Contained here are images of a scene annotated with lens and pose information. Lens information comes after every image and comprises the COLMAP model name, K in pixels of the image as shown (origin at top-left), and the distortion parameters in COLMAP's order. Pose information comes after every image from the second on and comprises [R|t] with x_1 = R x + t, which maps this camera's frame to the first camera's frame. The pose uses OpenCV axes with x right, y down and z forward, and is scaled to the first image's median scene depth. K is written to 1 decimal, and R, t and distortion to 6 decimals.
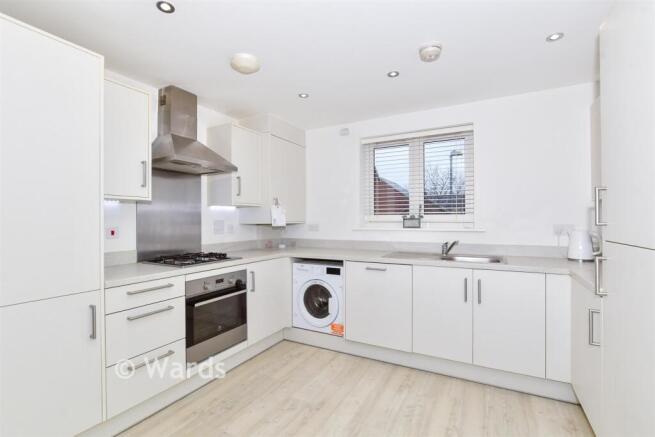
lens RADIAL K [[313.1, 0, 327.5], [0, 313.1, 218.5], [0, 0, 1]] dist [-0.002052, 0.000417]
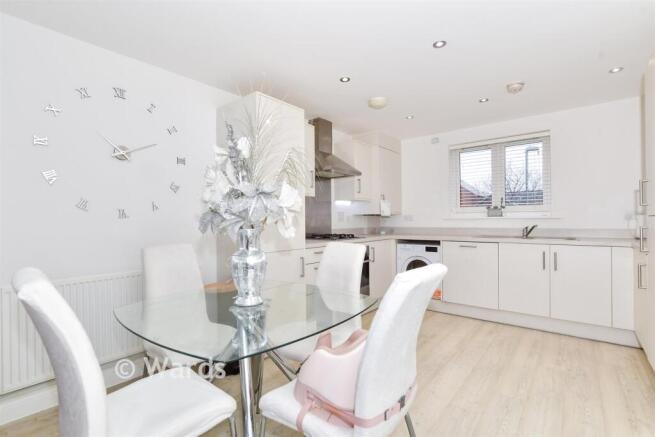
lens RADIAL K [[313.1, 0, 327.5], [0, 313.1, 218.5], [0, 0, 1]] dist [-0.002052, 0.000417]
pose [[0.982855, -0.005219, -0.184305, -0.172382], [0.005672, 0.999982, 0.001928, 0.035736], [0.184292, -0.002940, 0.982867, -0.378609]]
